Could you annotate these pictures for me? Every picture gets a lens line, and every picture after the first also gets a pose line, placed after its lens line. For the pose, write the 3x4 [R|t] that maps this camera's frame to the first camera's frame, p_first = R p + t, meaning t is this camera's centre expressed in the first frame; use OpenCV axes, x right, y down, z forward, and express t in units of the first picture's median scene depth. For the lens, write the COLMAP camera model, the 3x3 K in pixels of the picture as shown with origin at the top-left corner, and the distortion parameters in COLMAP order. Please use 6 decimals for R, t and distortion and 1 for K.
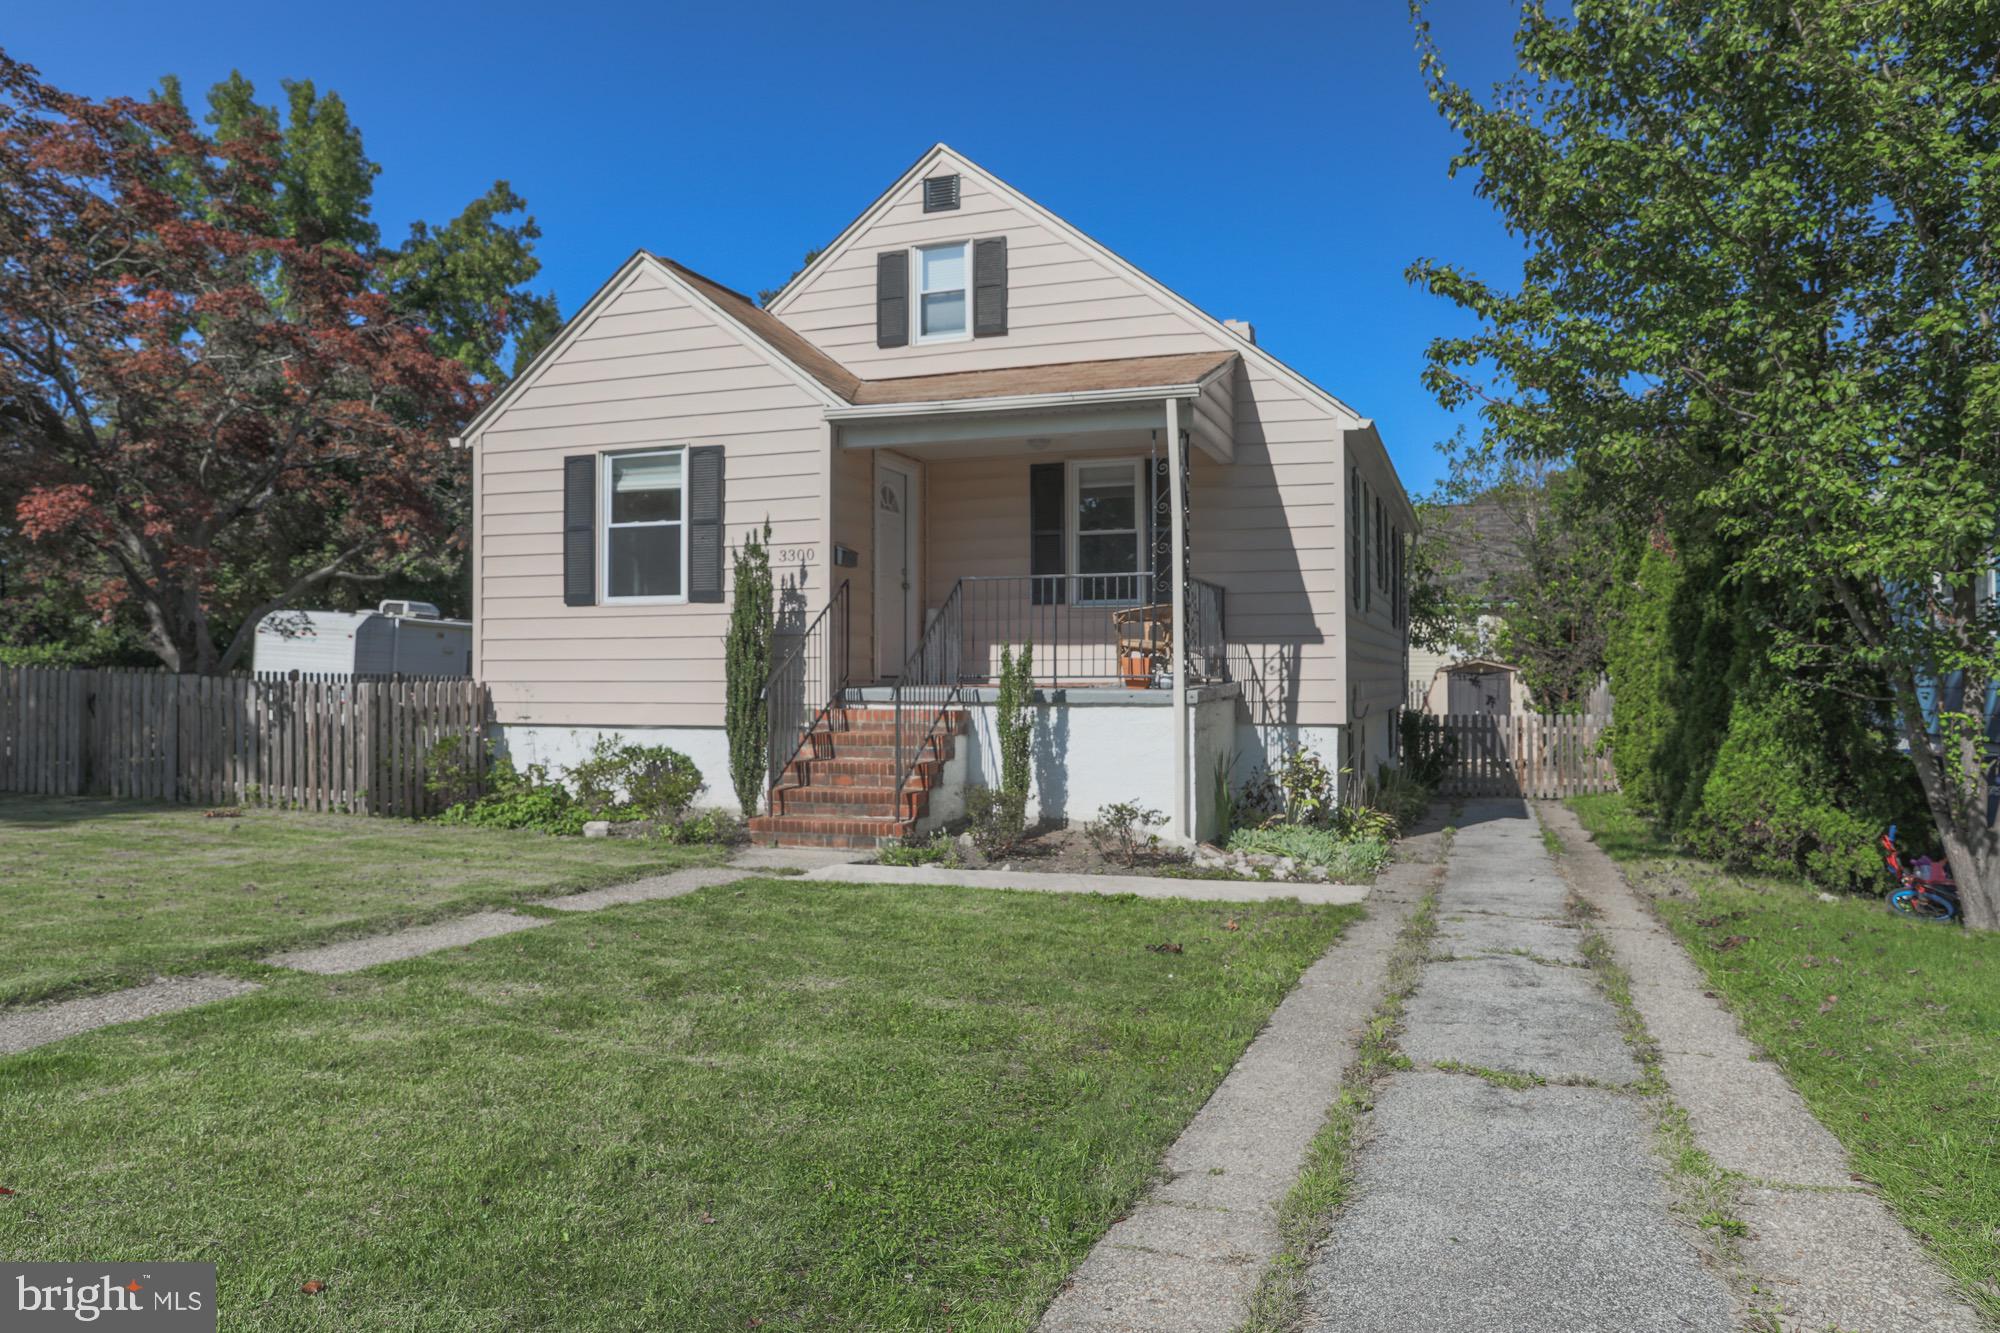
lens RADIAL K [[1352.1, 0, 1000.0], [0, 1352.1, 666.5], [0, 0, 1]] dist [-0.081282, 0.081561]
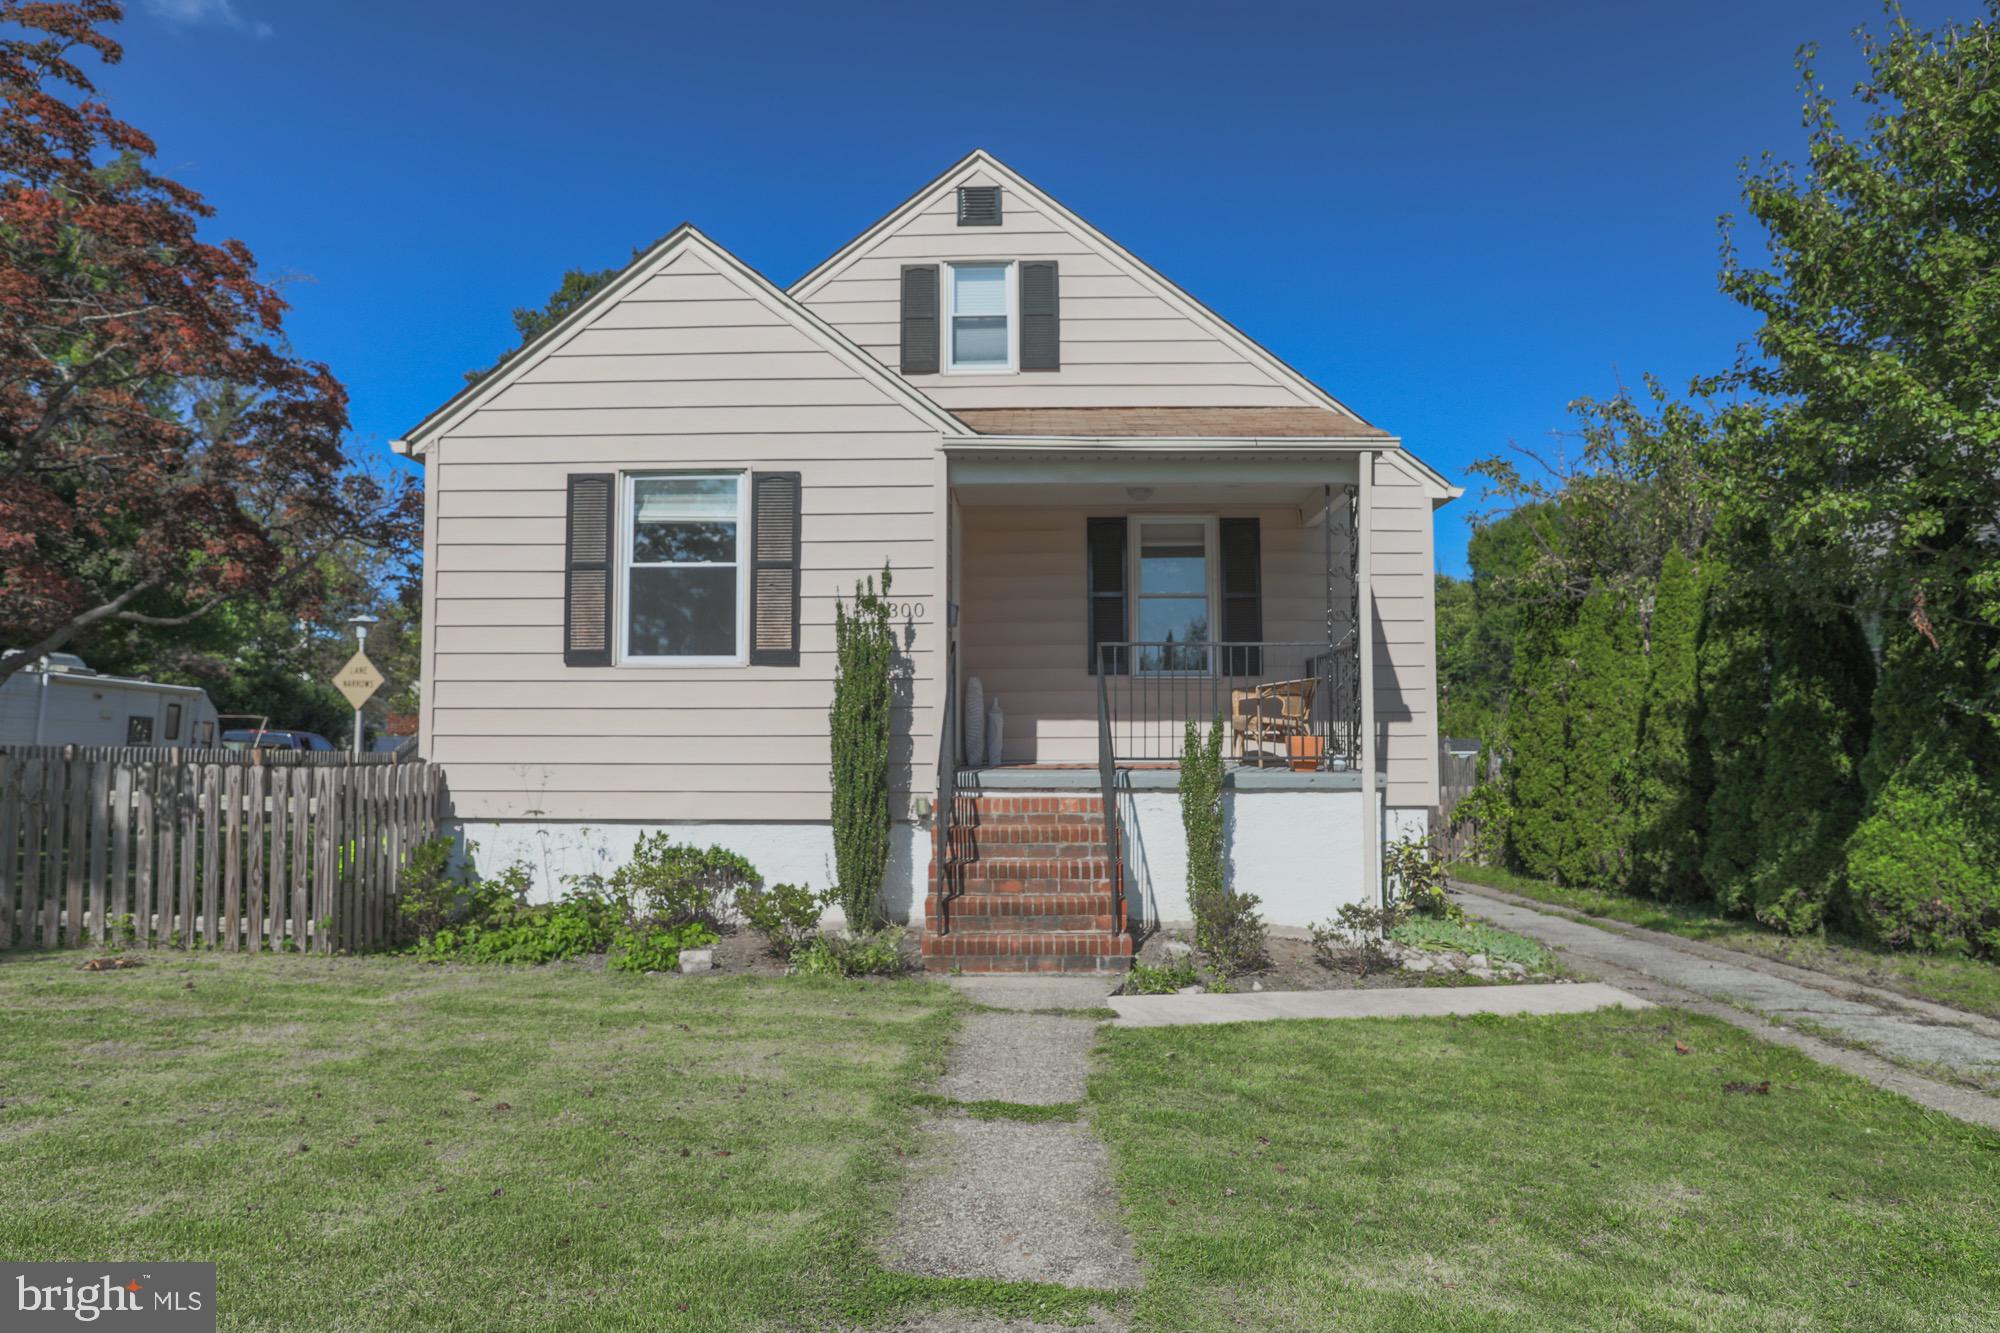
lens RADIAL K [[1352.1, 0, 1000.0], [0, 1352.1, 666.5], [0, 0, 1]] dist [-0.081282, 0.081561]
pose [[0.951259, 0.018731, 0.307824, -0.325085], [-0.003332, 0.998720, -0.050476, -0.006531], [-0.308376, 0.046990, 0.950103, 0.188622]]
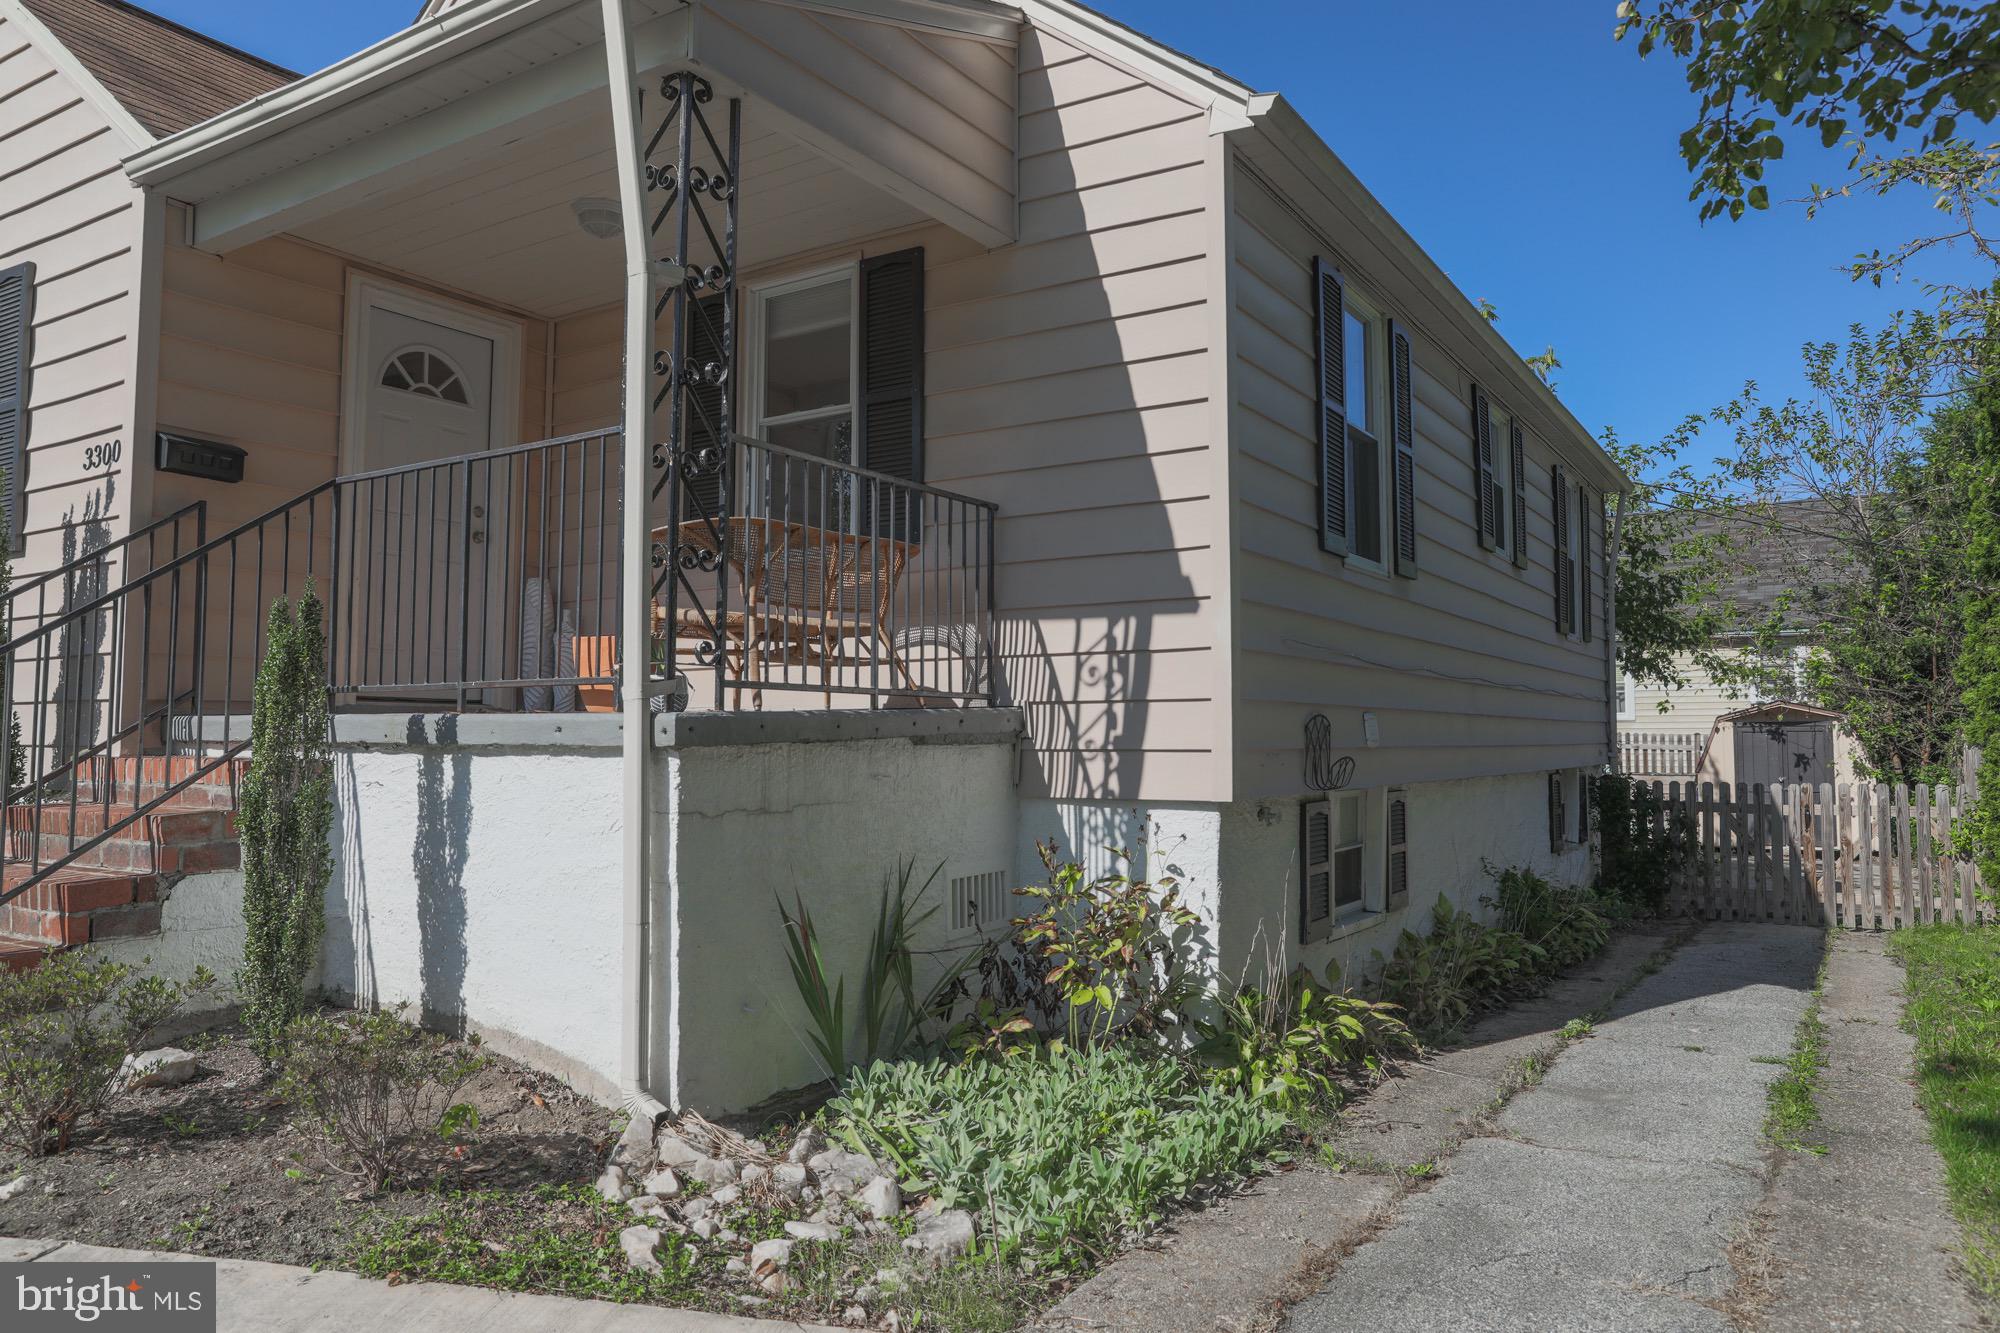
lens RADIAL K [[1389.4, 0, 999.3], [0, 1389.4, 642.6], [0, 0, 1]] dist [-0.142884, 0.150794]
pose [[0.975838, -0.013356, -0.218085, 0.273599], [-0.000539, 0.997980, -0.063532, 0.020166], [0.218493, 0.062115, 0.973860, 0.547521]]
